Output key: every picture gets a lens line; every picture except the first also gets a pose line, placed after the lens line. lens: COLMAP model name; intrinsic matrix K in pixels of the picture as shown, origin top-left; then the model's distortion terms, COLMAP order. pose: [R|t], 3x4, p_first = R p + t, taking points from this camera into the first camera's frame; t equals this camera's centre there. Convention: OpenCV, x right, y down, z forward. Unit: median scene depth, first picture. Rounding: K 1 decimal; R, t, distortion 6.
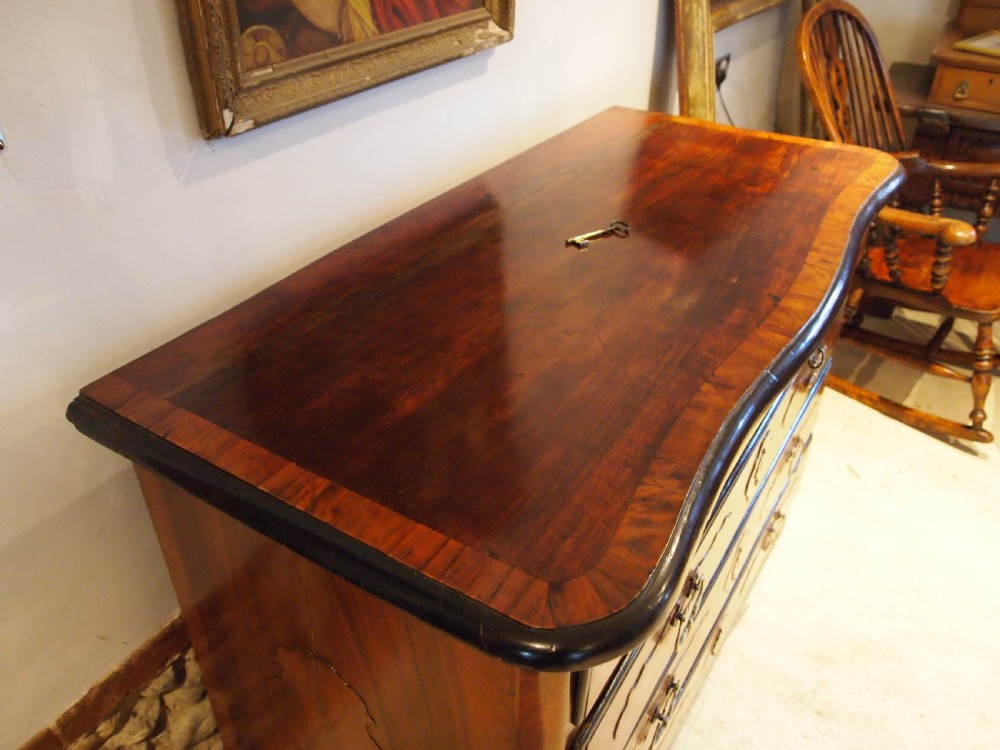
lens RADIAL K [[791.7, 0, 501.7], [0, 791.7, 378.9], [0, 0, 1]] dist [-0.047206, 0.002053]
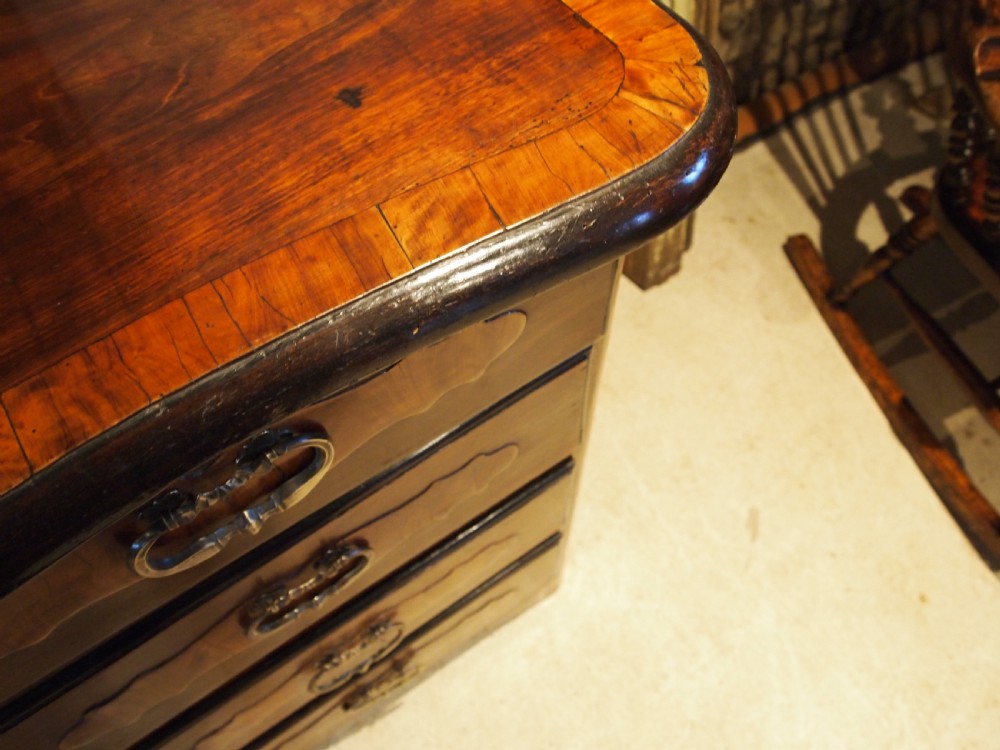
lens RADIAL K [[791.7, 0, 501.7], [0, 791.7, 378.9], [0, 0, 1]] dist [-0.047206, 0.002053]
pose [[0.926109, 0.324105, -0.193075, 0.577066], [-0.207398, 0.864911, 0.457073, -0.344277], [0.315133, -0.383256, 0.868220, 0.766222]]
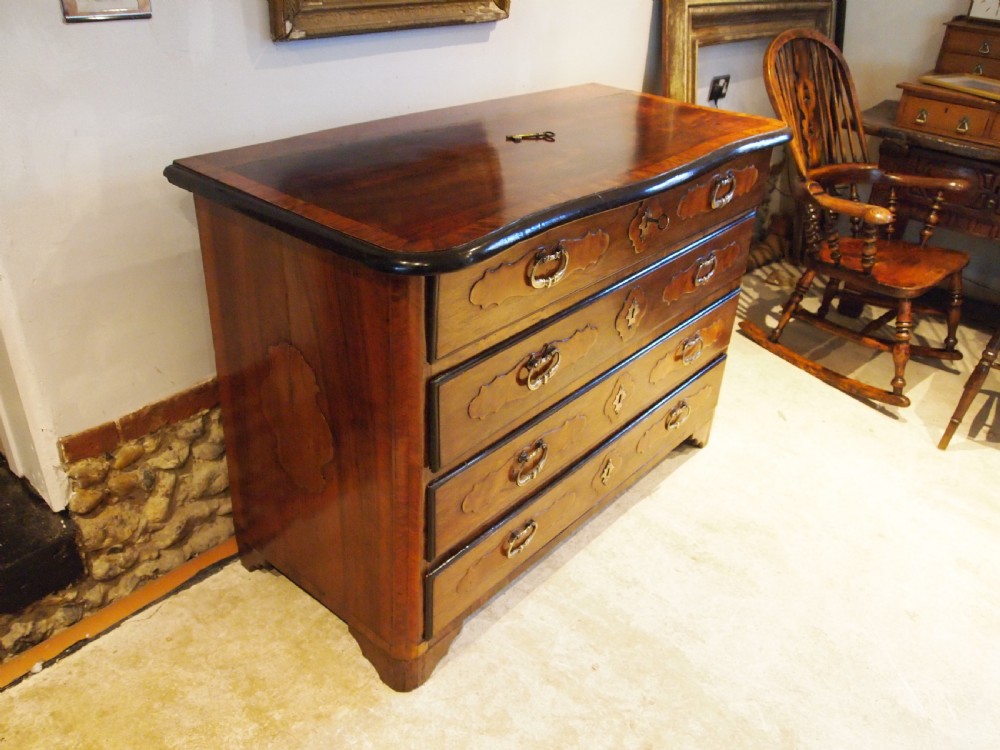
lens RADIAL K [[796.9, 0, 501.5], [0, 796.9, 379.0], [0, 0, 1]] dist [-0.047876, 0.002907]
pose [[0.989636, 0.113214, -0.088335, 0.215858], [-0.118869, 0.990996, -0.061618, 0.305598], [0.080563, 0.071479, 0.994183, -0.354212]]
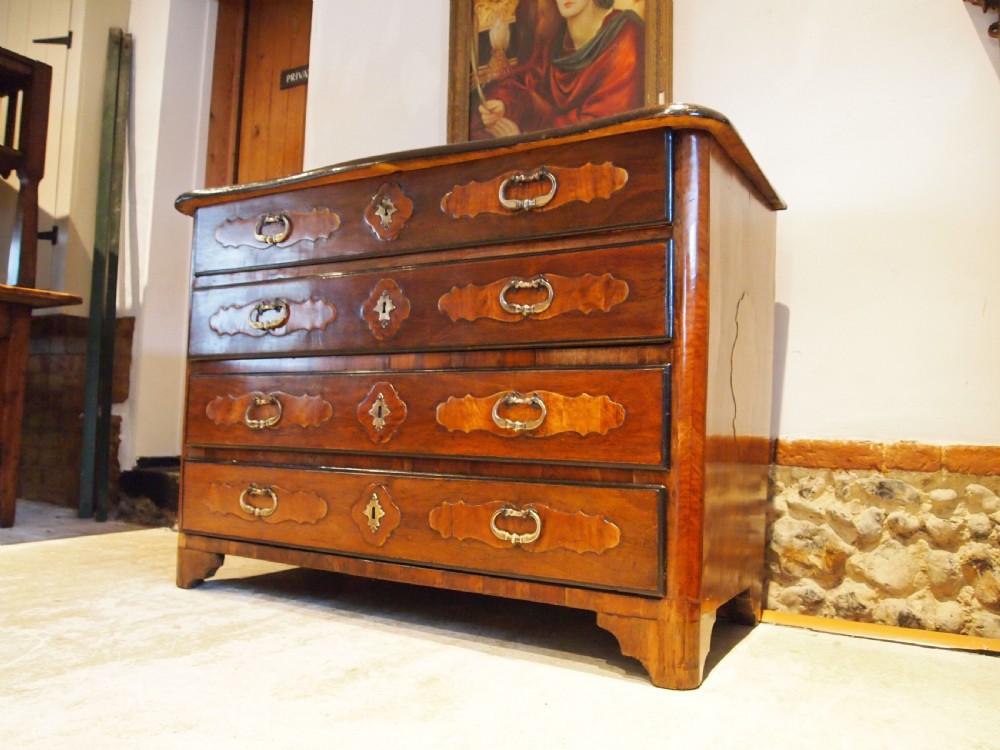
lens RADIAL K [[796.9, 0, 501.5], [0, 796.9, 379.0], [0, 0, 1]] dist [-0.047876, 0.002907]
pose [[0.042852, -0.065844, -0.996909, 1.505144], [-0.585461, 0.806895, -0.078460, 0.178748], [0.809567, 0.587014, -0.003972, 1.116529]]
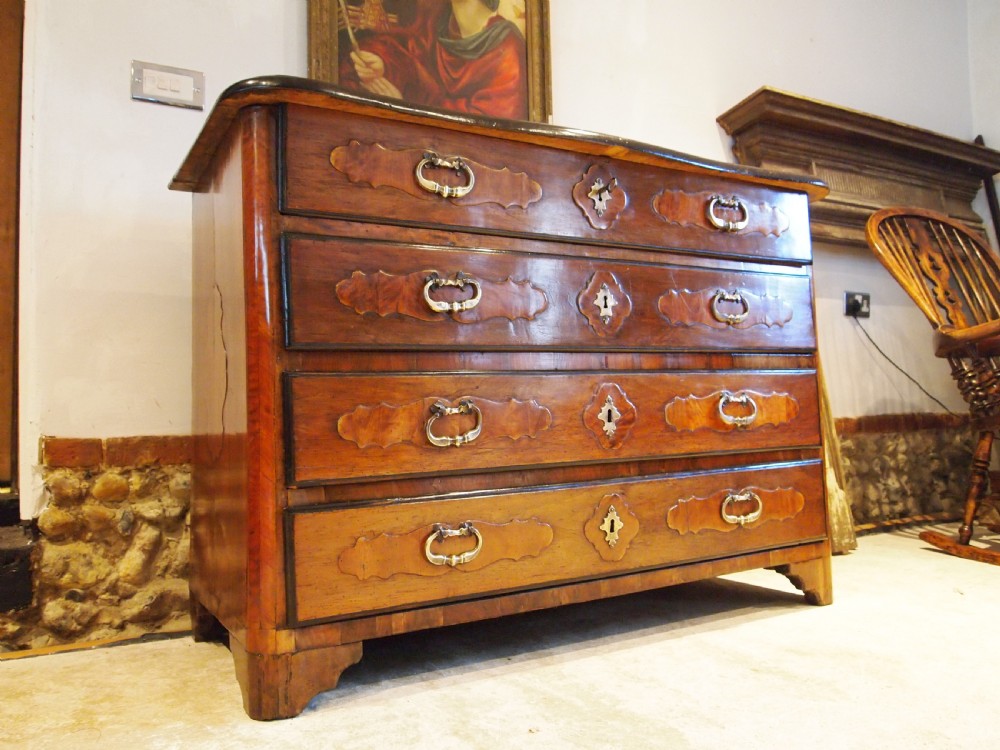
lens RADIAL K [[796.9, 0, 501.5], [0, 796.9, 379.0], [0, 0, 1]] dist [-0.047876, 0.002907]
pose [[0.886338, -0.053038, -0.459992, 0.675106], [-0.230390, 0.811206, -0.537463, 0.817651], [0.401654, 0.582351, 0.706783, 0.123495]]
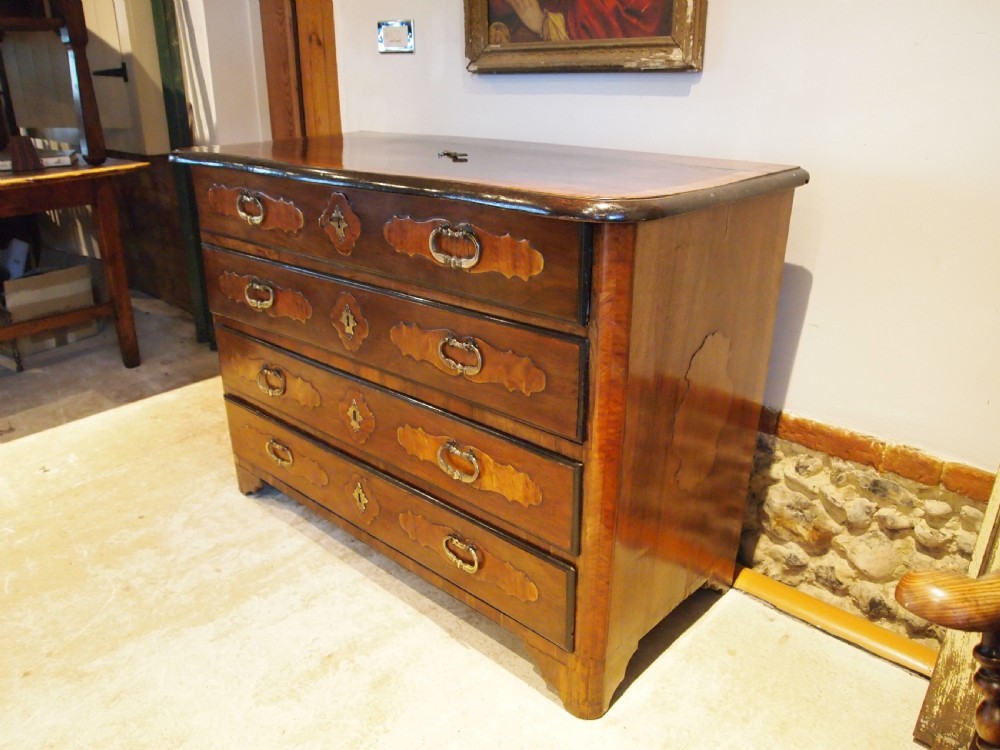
lens RADIAL K [[796.9, 0, 501.5], [0, 796.9, 379.0], [0, 0, 1]] dist [-0.047876, 0.002907]
pose [[-0.180700, 0.357137, -0.916406, 1.404398], [-0.549045, 0.736424, 0.395258, -0.444885], [0.816025, 0.574571, 0.063013, 1.069889]]
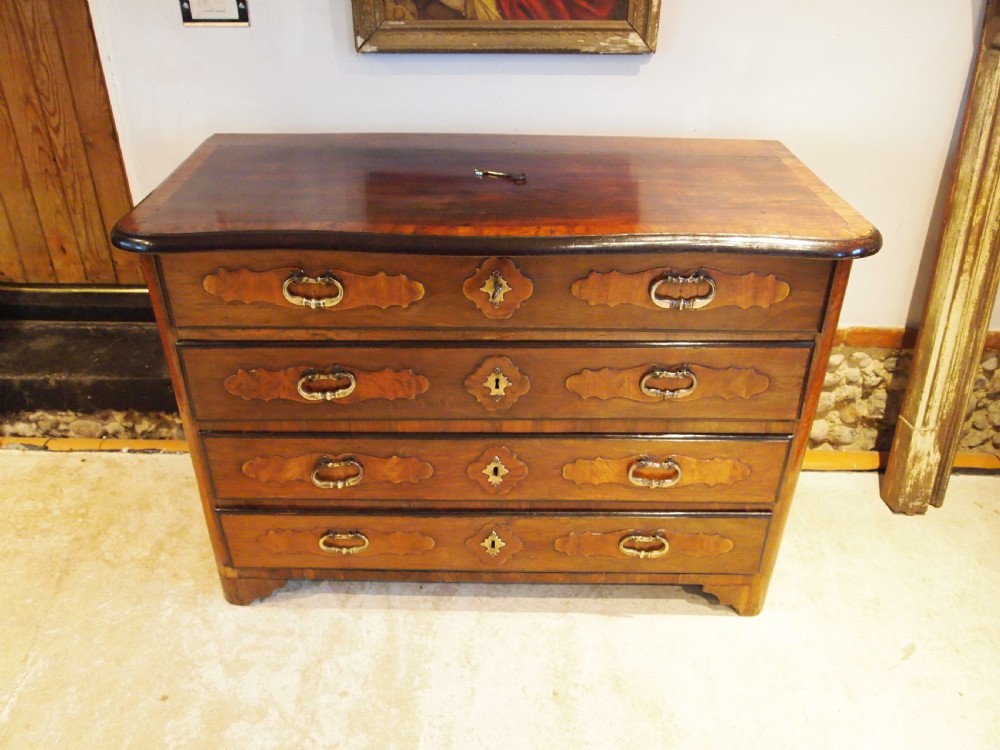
lens RADIAL K [[796.9, 0, 501.5], [0, 796.9, 379.0], [0, 0, 1]] dist [-0.047876, 0.002907]
pose [[0.536386, 0.451402, -0.713111, 1.107570], [-0.481946, 0.857457, 0.180265, -0.112473], [0.692834, 0.246989, 0.677479, 0.138304]]
